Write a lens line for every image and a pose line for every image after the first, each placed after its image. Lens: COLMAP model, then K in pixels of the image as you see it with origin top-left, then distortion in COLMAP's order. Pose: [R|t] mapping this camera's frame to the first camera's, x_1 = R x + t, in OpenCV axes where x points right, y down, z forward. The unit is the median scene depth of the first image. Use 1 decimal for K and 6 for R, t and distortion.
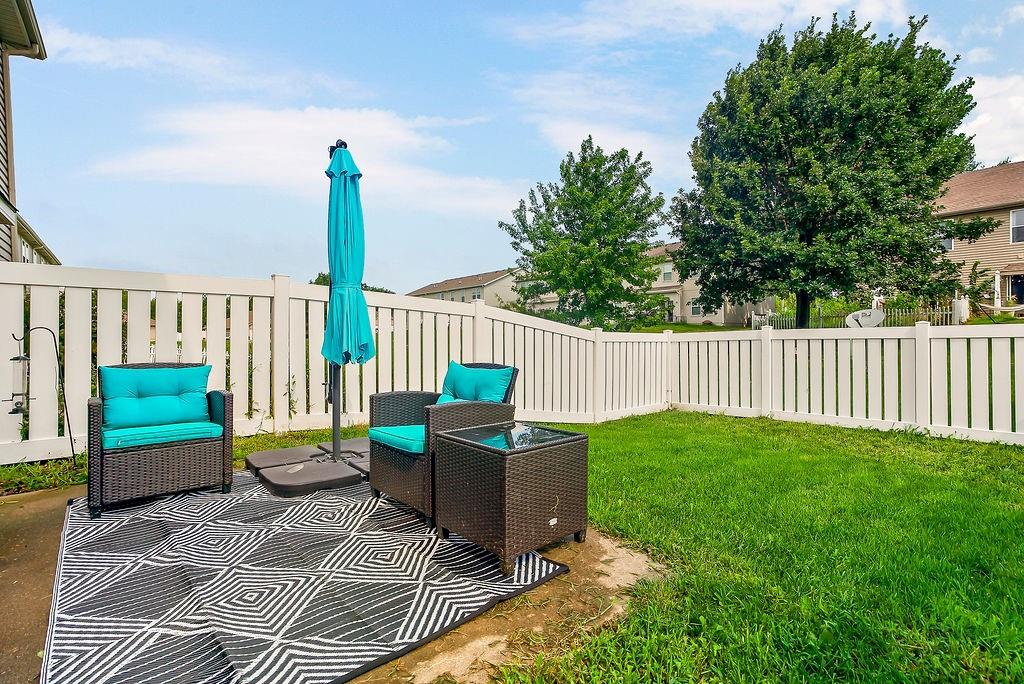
lens RADIAL K [[483.6, 0, 511.3], [0, 483.6, 336.9], [0, 0, 1]] dist [-0.052715, 0.026010]
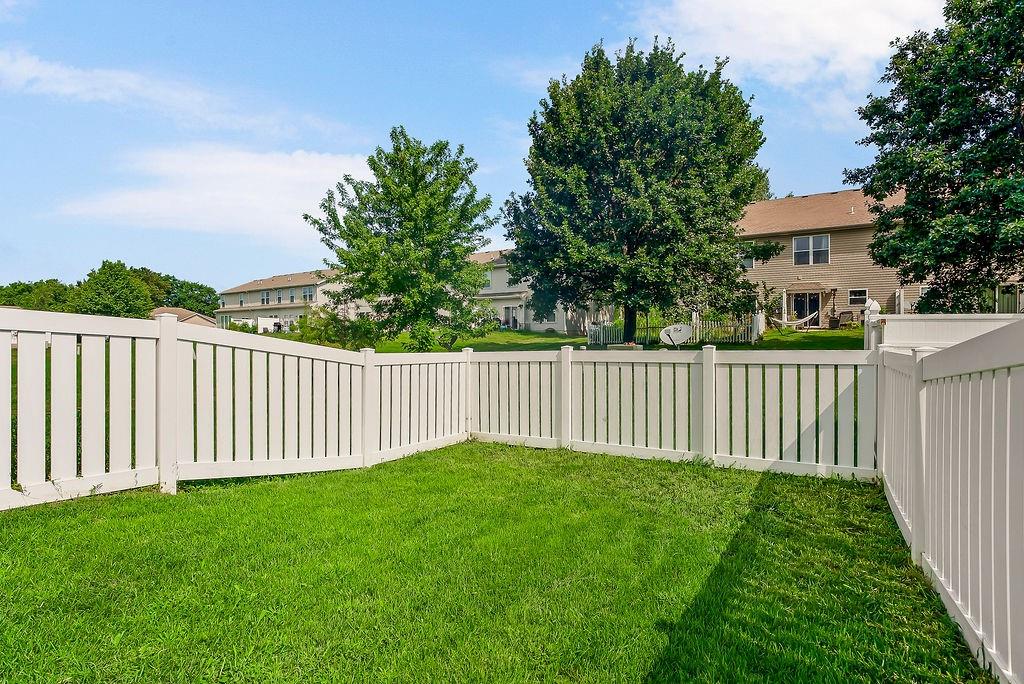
lens RADIAL K [[502.0, 0, 512.0], [0, 502.0, 342.0], [0, 0, 1]] dist [-0.064796, -0.000005]
pose [[0.958825, 0.003637, 0.283974, 0.089099], [-0.004343, 0.999989, 0.001857, -0.017193], [-0.283964, -0.003013, 0.958830, 0.066584]]
